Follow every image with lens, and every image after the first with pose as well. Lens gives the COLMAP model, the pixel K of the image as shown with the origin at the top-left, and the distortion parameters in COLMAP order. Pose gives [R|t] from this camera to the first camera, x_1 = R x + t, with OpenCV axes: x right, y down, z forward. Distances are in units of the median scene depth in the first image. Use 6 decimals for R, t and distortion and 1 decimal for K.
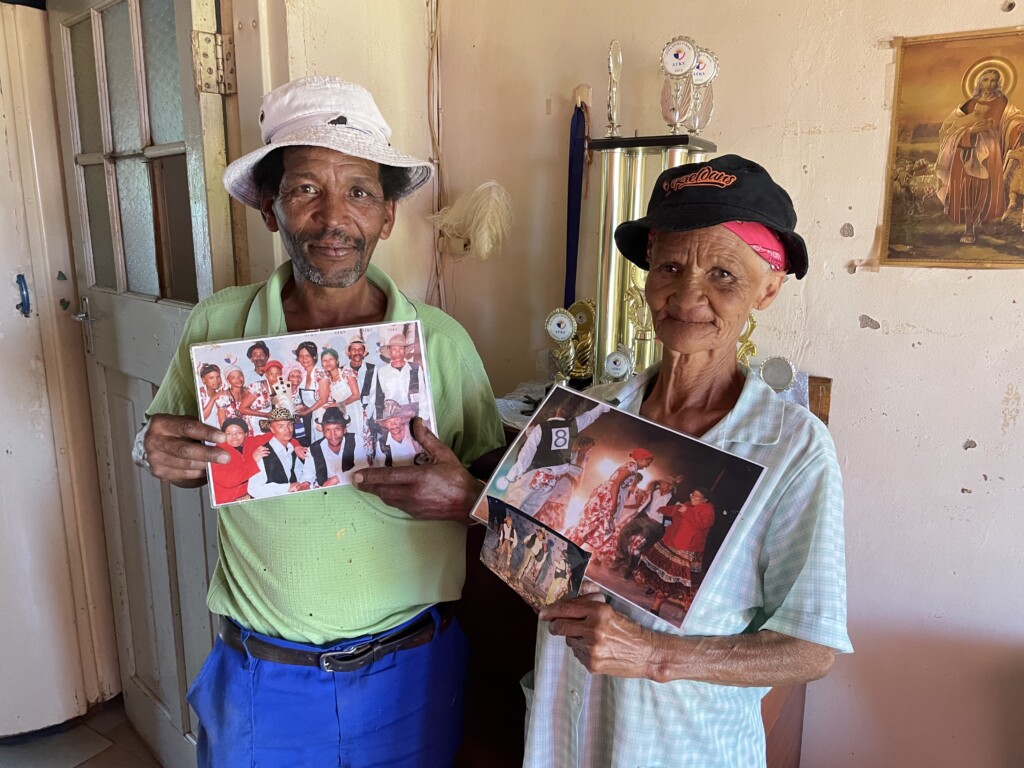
lens RADIAL K [[781.2, 0, 505.4], [0, 781.2, 393.3], [0, 0, 1]] dist [0.052962, -0.083713]
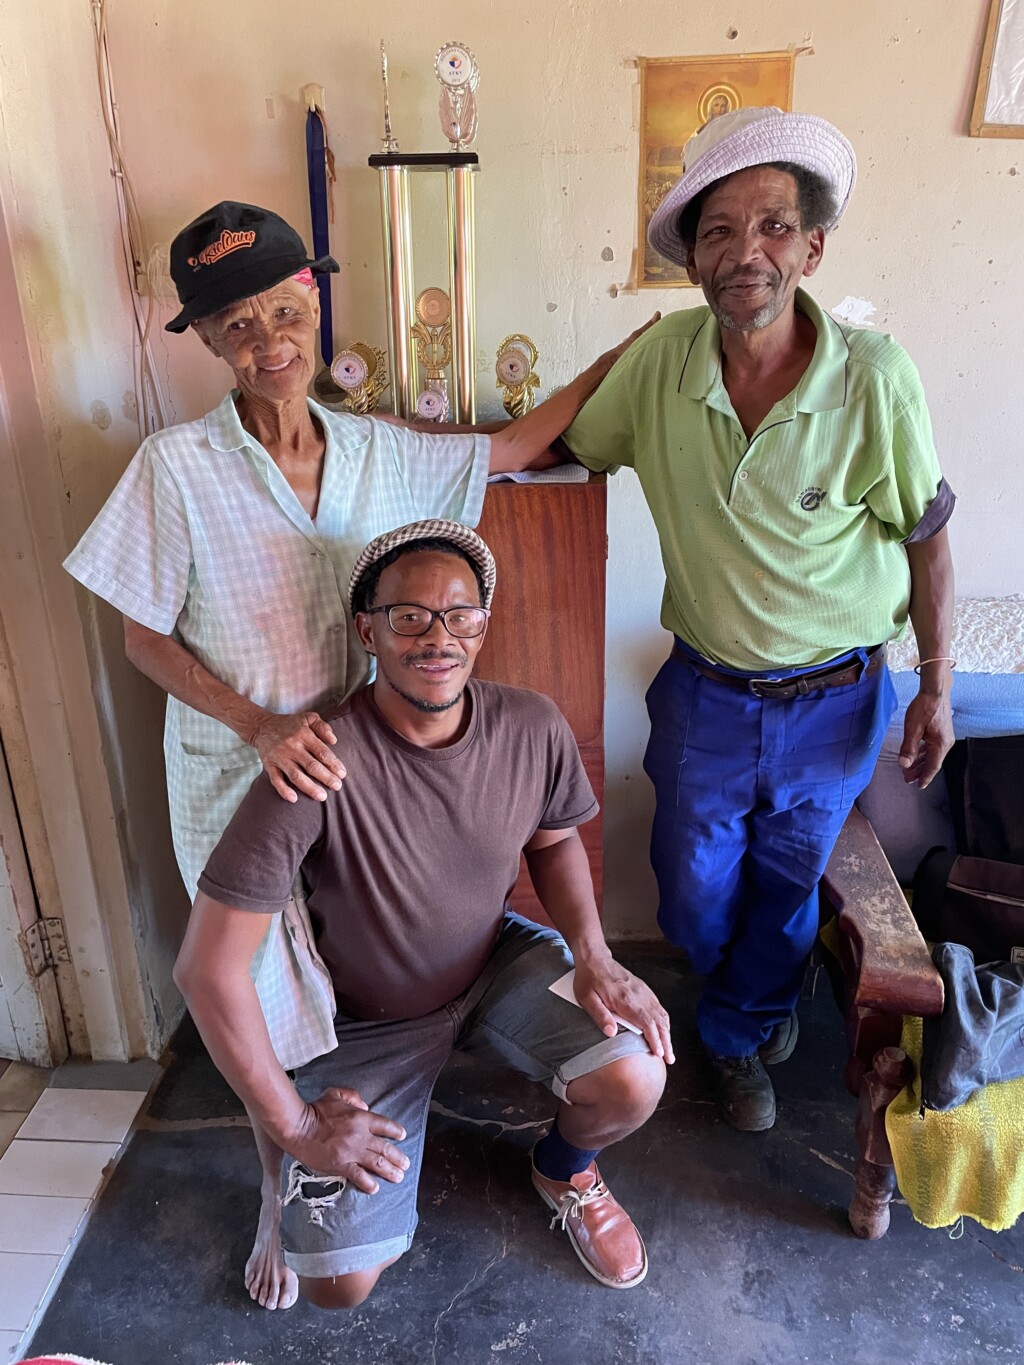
lens RADIAL K [[1041.3, 0, 511.0], [0, 1041.3, 705.0], [0, 0, 1]] dist [0.052962, -0.083713]
pose [[0.871791, -0.210450, 0.442370, -0.432453], [0.125361, 0.968793, 0.213833, 0.061433], [-0.473566, -0.130962, 0.870967, -0.240686]]
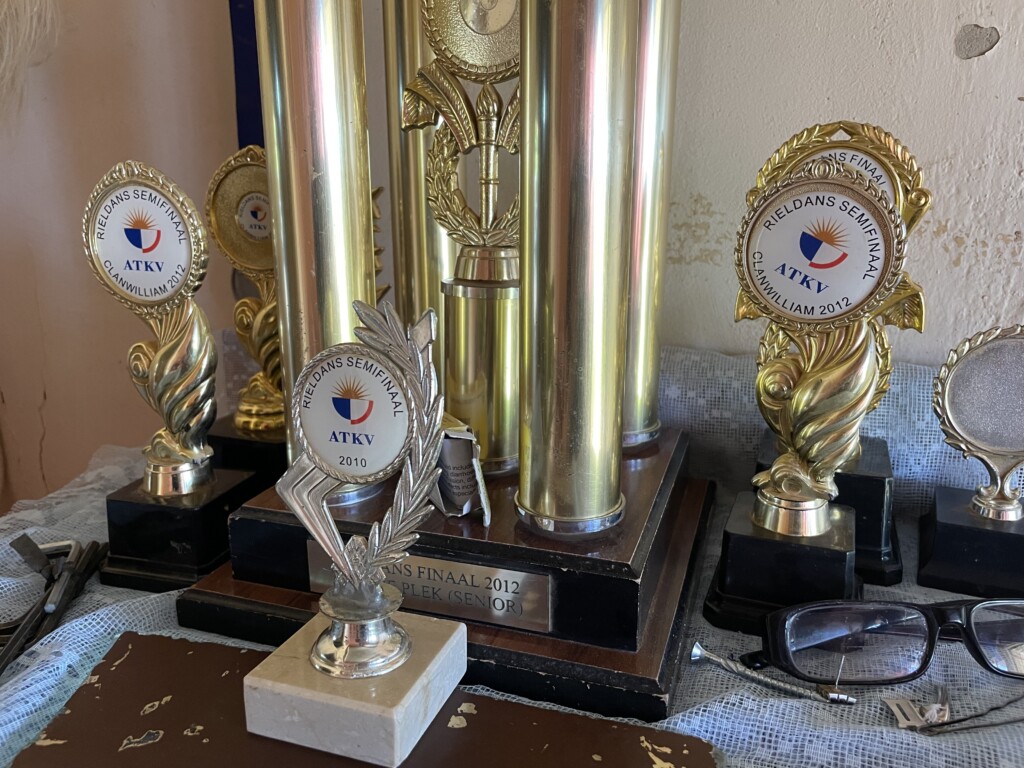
lens RADIAL K [[781.2, 0, 509.5], [0, 781.2, 376.7], [0, 0, 1]] dist [0.052962, -0.083713]
pose [[0.981776, -0.059540, 0.180476, 0.148529], [0.055975, 0.998124, 0.024788, -0.048783], [-0.181614, -0.014234, 0.983267, 0.819564]]
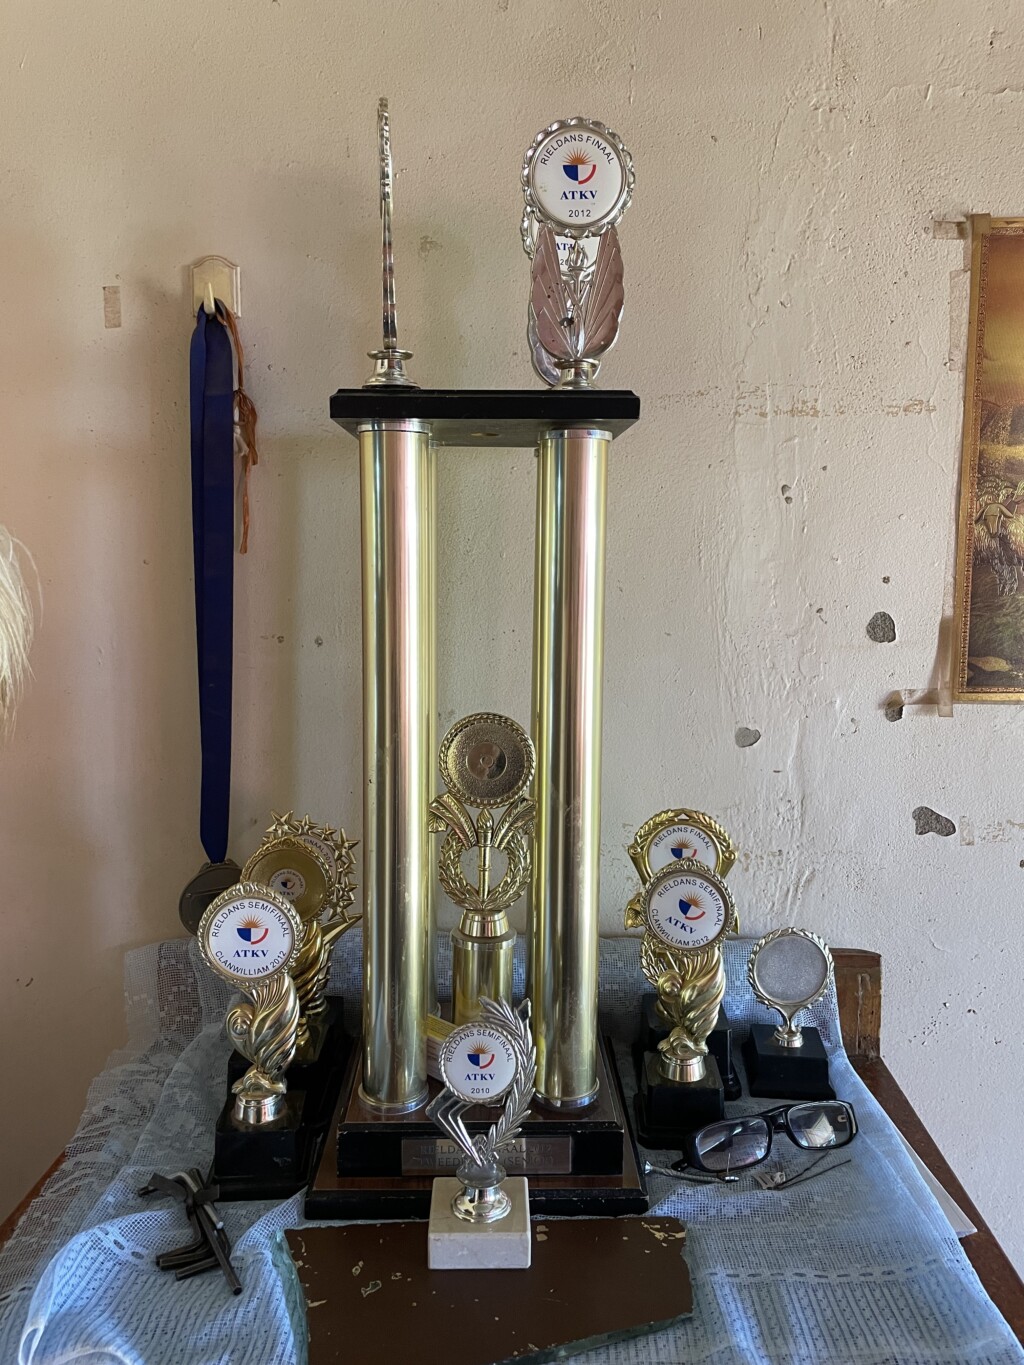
lens RADIAL K [[1041.3, 0, 511.8], [0, 1041.3, 677.3], [0, 0, 1]] dist [0.052962, -0.083713]
pose [[0.855030, -0.067112, 0.514217, -0.060685], [0.115043, 0.991430, -0.061897, -0.169861], [-0.505656, 0.112081, 0.855424, 0.609269]]
